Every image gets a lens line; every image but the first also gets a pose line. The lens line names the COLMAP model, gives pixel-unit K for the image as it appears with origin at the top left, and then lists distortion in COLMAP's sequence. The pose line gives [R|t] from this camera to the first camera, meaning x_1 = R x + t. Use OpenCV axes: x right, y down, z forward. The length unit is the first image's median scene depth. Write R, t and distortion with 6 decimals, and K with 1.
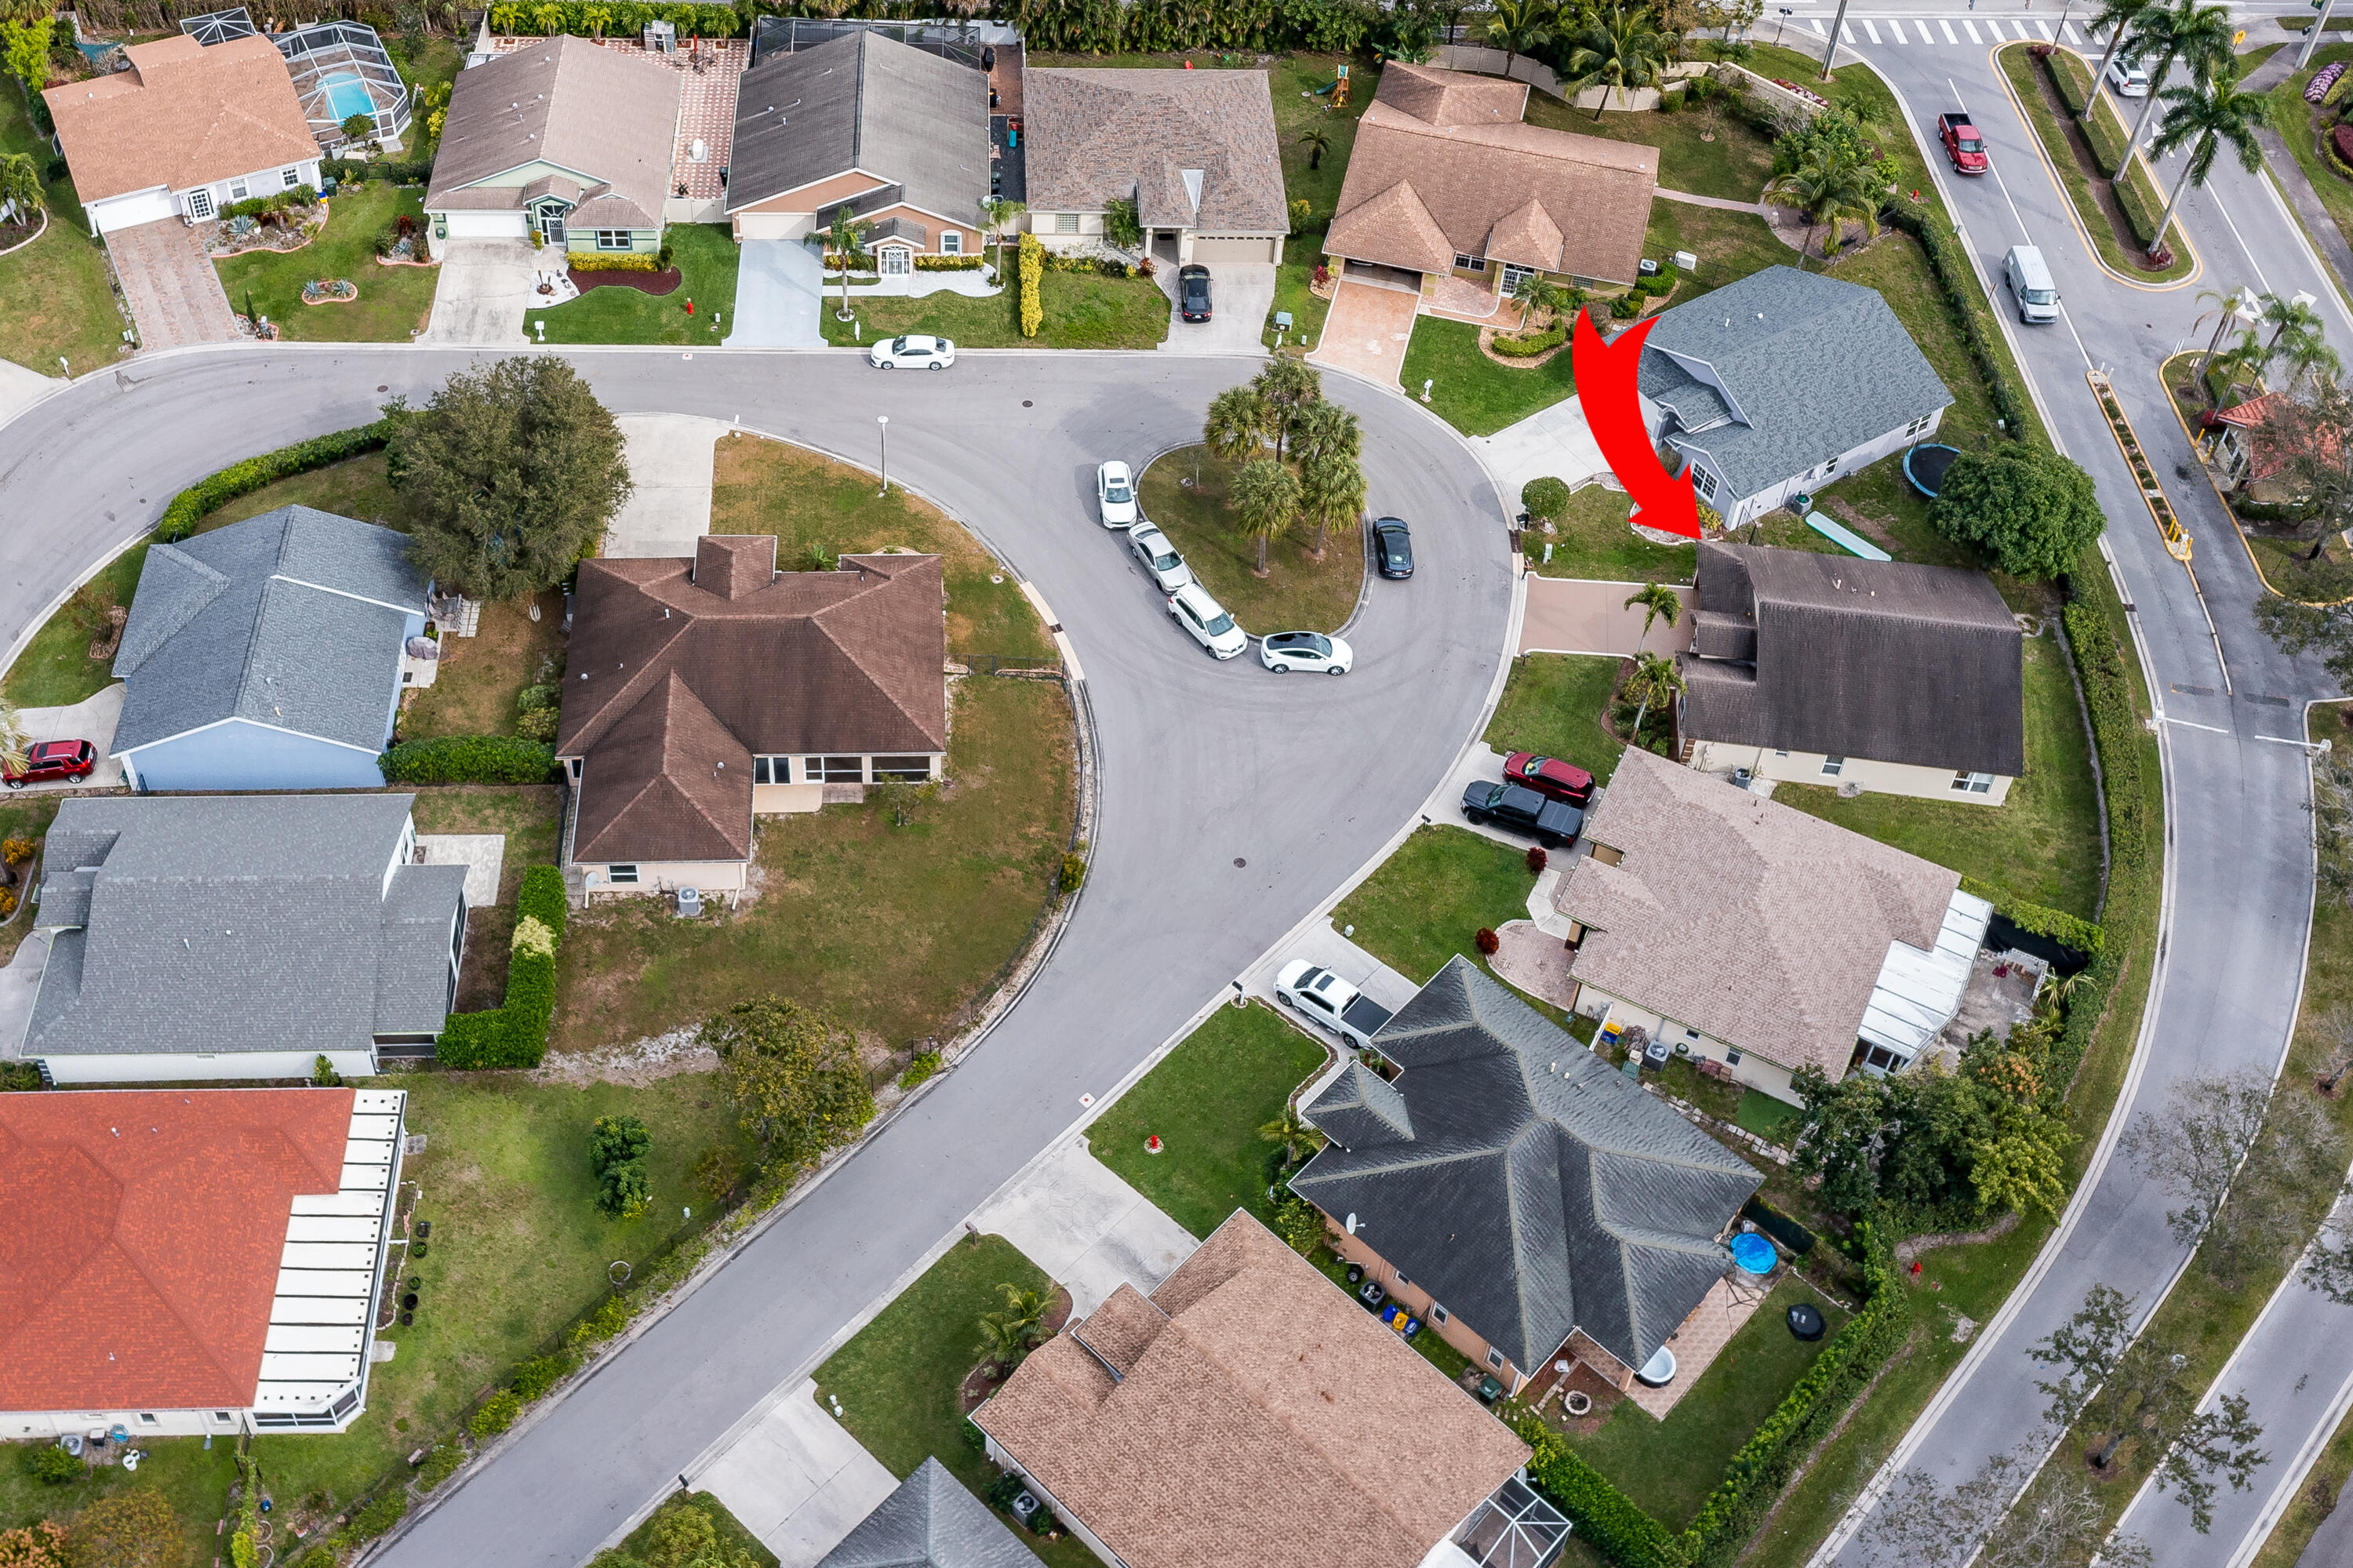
lens RADIAL K [[2274.7, 0, 1006.3], [0, 2274.7, 780.8], [0, 0, 1]] dist [-0.002281, -0.004909]
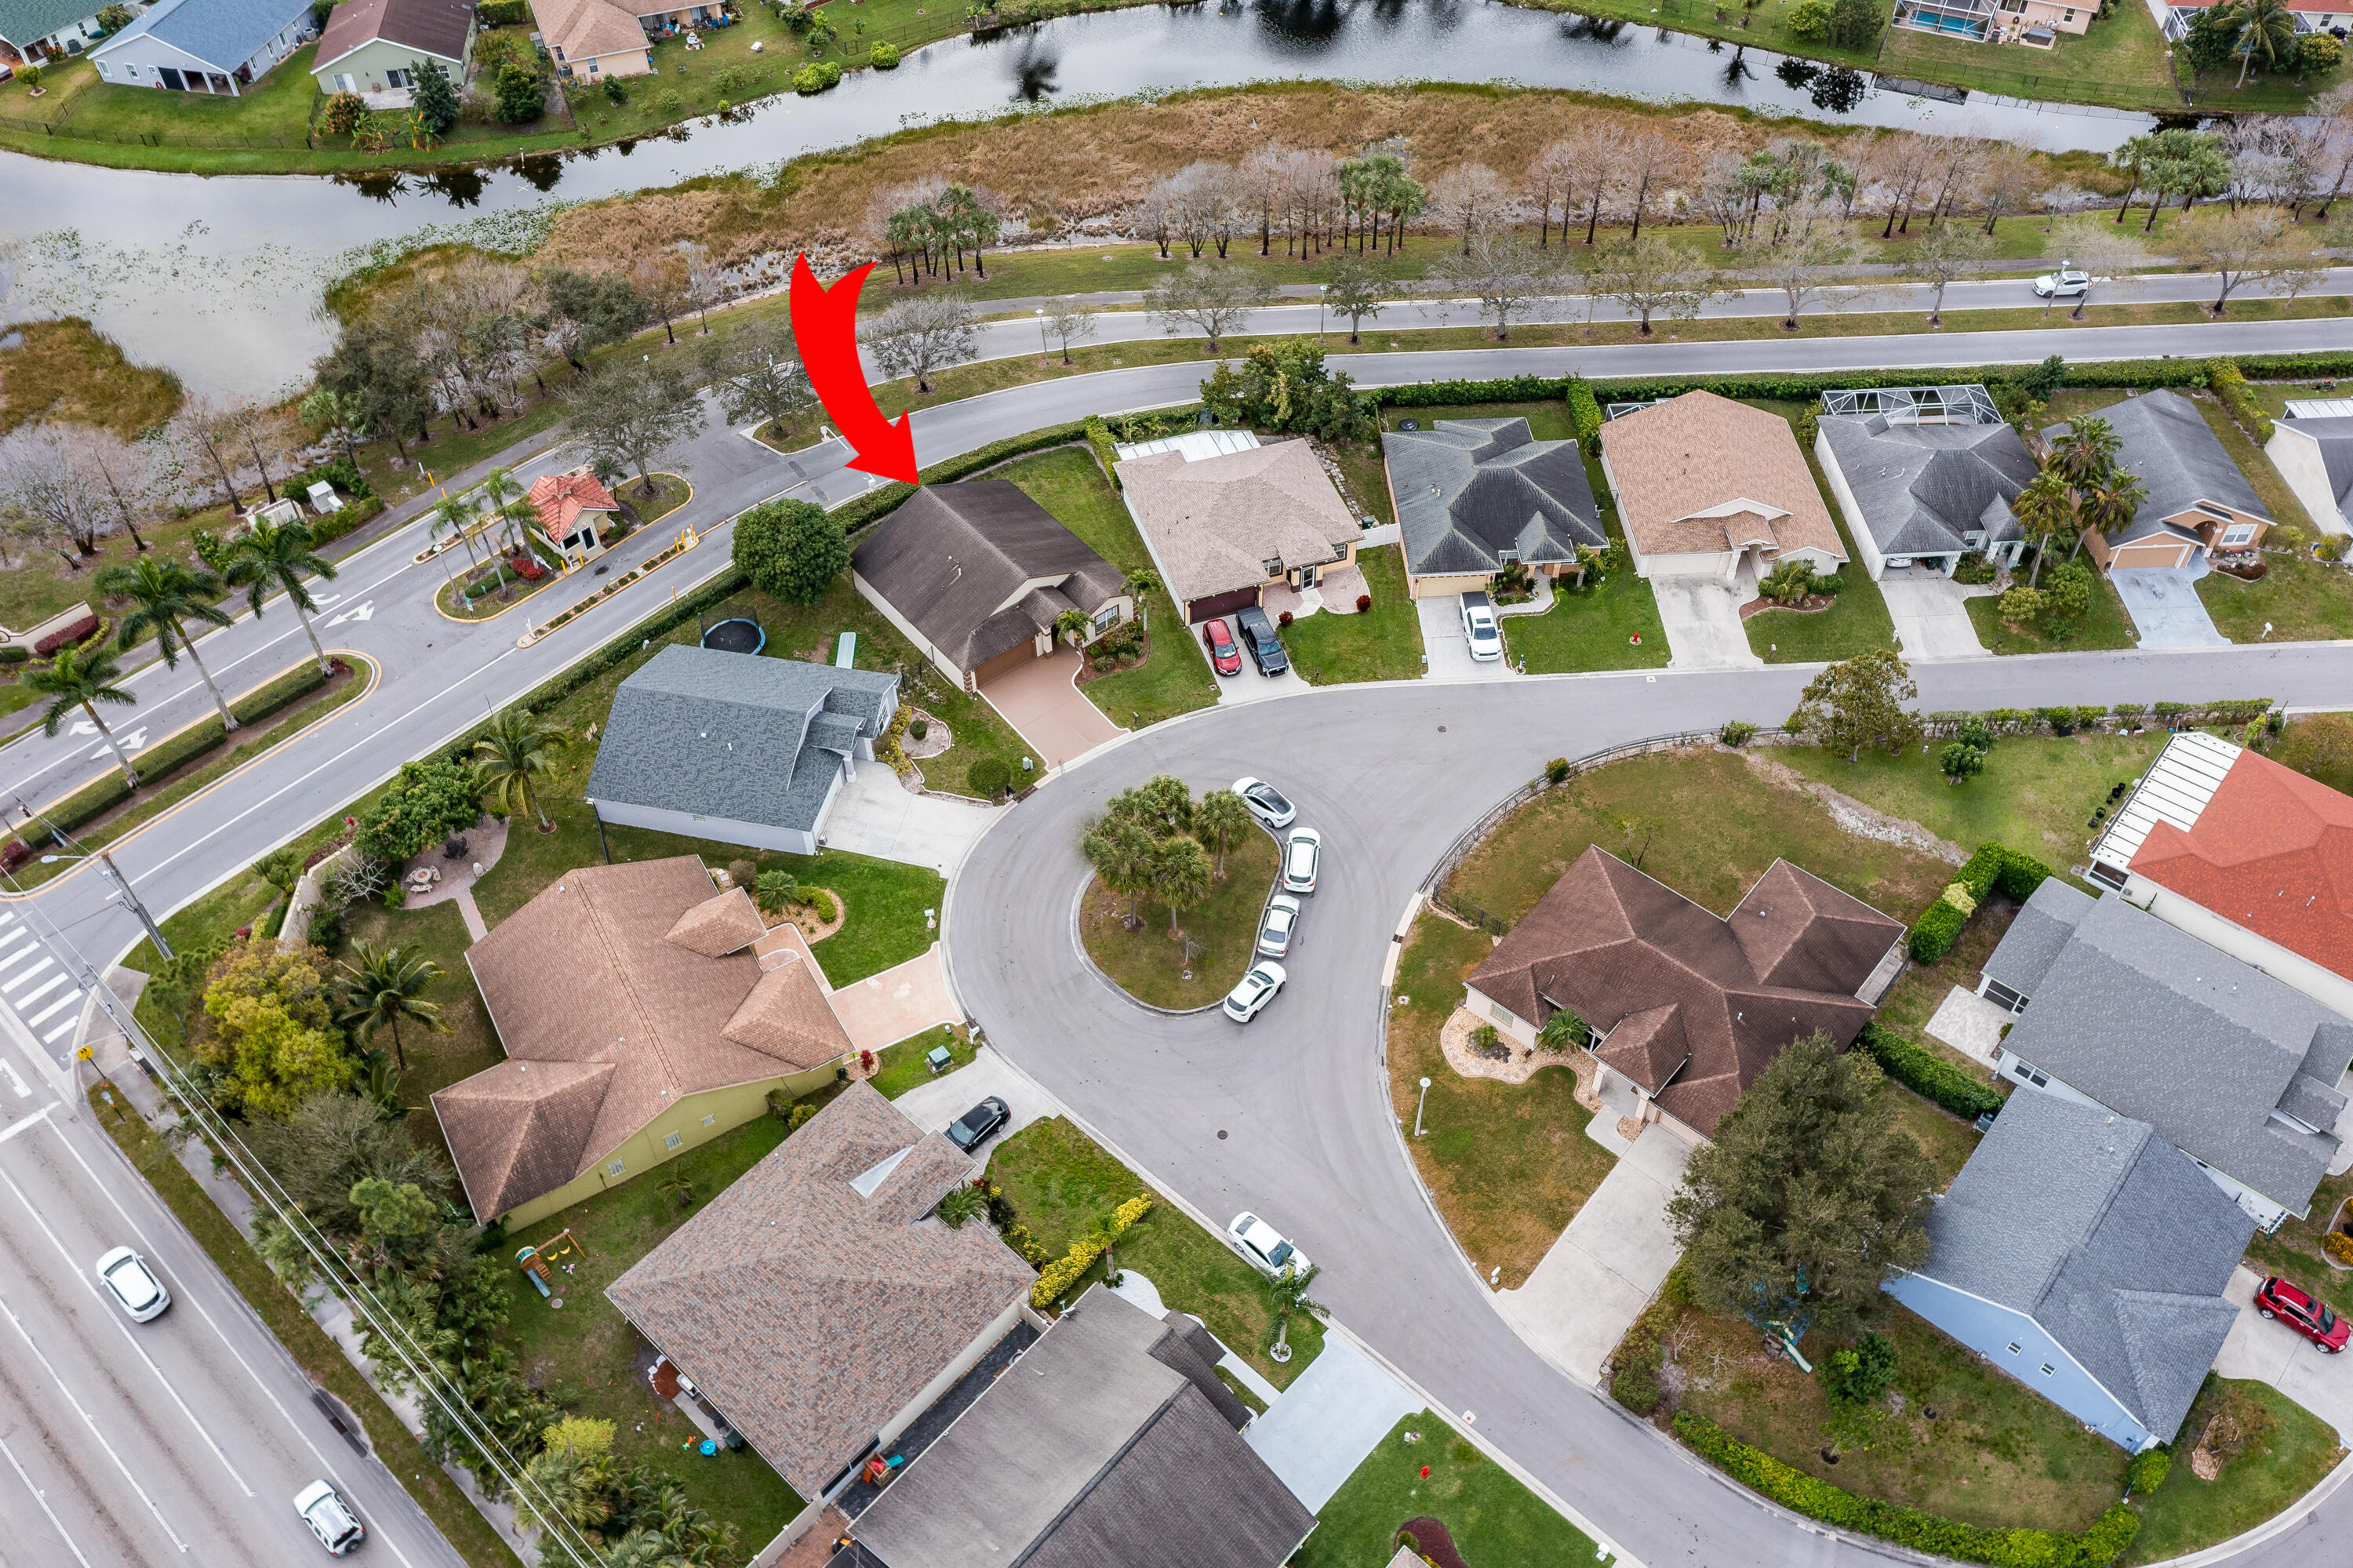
lens RADIAL K [[1853.5, 0, 1171.4], [0, 1853.5, 791.4], [0, 0, 1]] dist [-0.046373, 0.138503]
pose [[-0.732995, -0.509224, 0.451008, -0.267107], [0.521876, 0.004286, 0.853011, -0.887961], [-0.436307, 0.860623, 0.262610, 0.708888]]
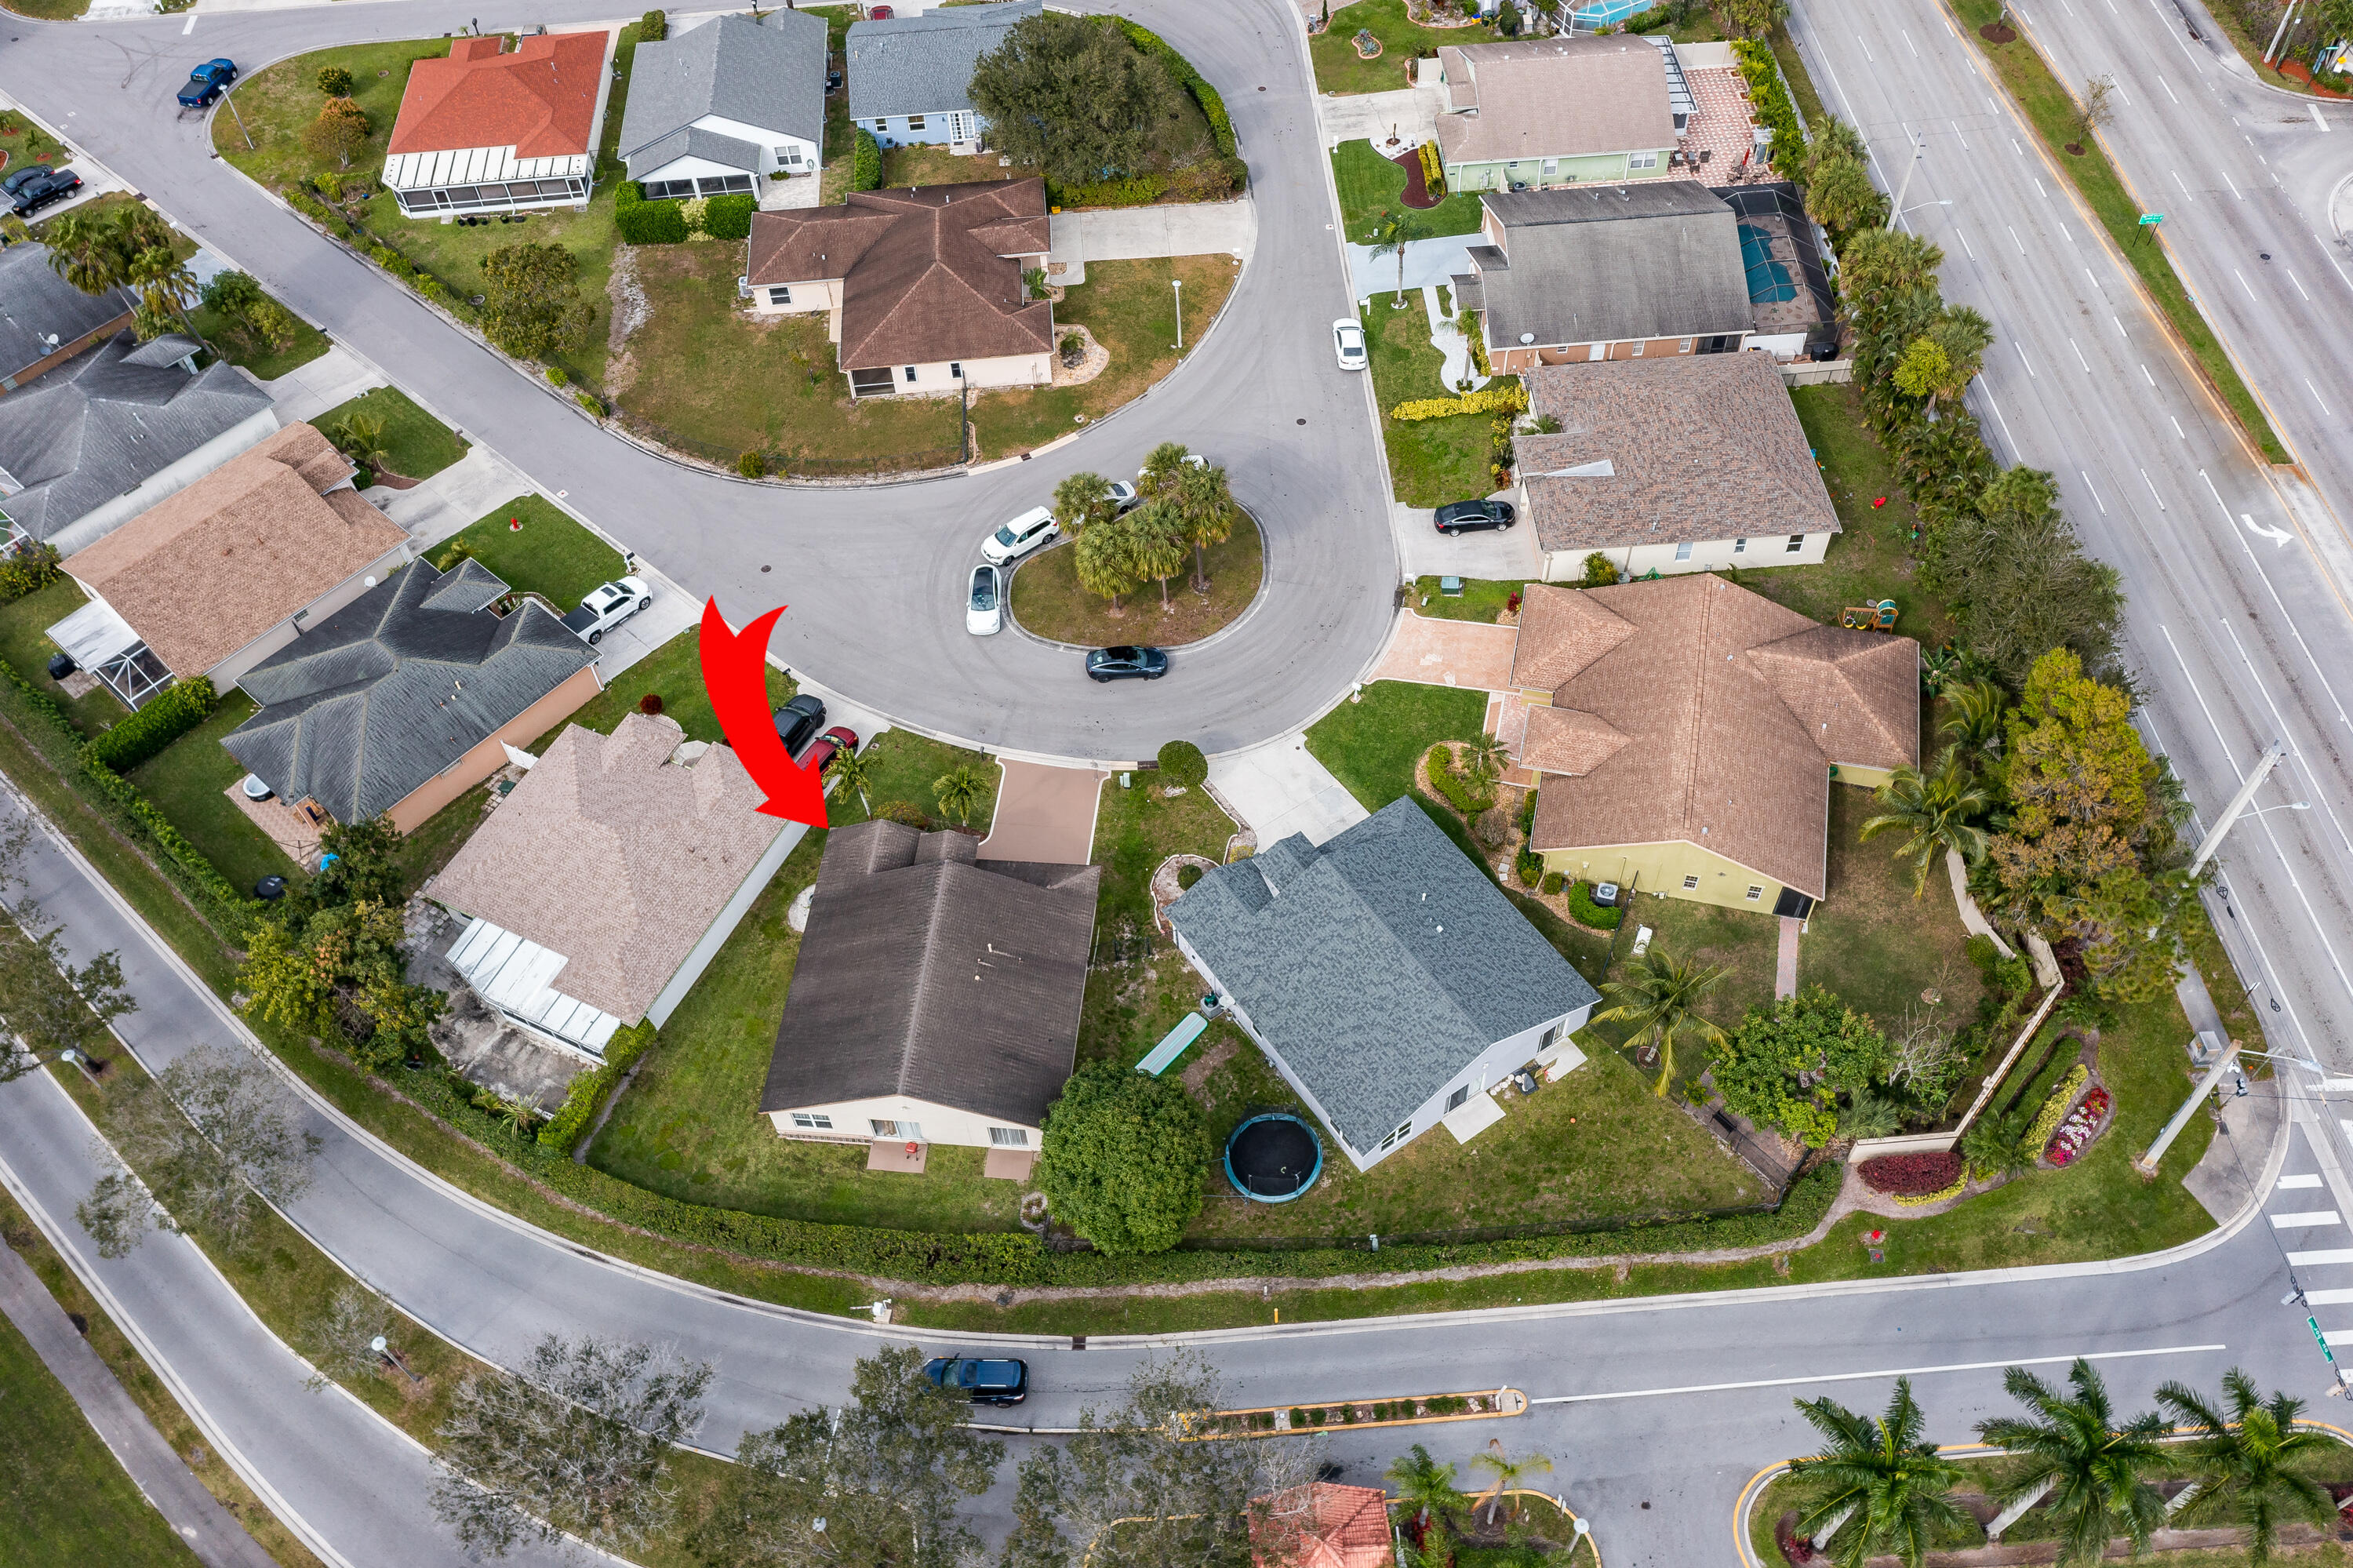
lens RADIAL K [[1861.6, 0, 1176.5], [0, 1861.6, 784.0], [0, 0, 1]] dist [0.000355, 0.004253]
pose [[0.050841, 0.784025, -0.618644, 0.735913], [-0.743609, 0.443224, 0.500598, -0.518236], [0.666679, 0.434578, 0.605542, 0.511441]]
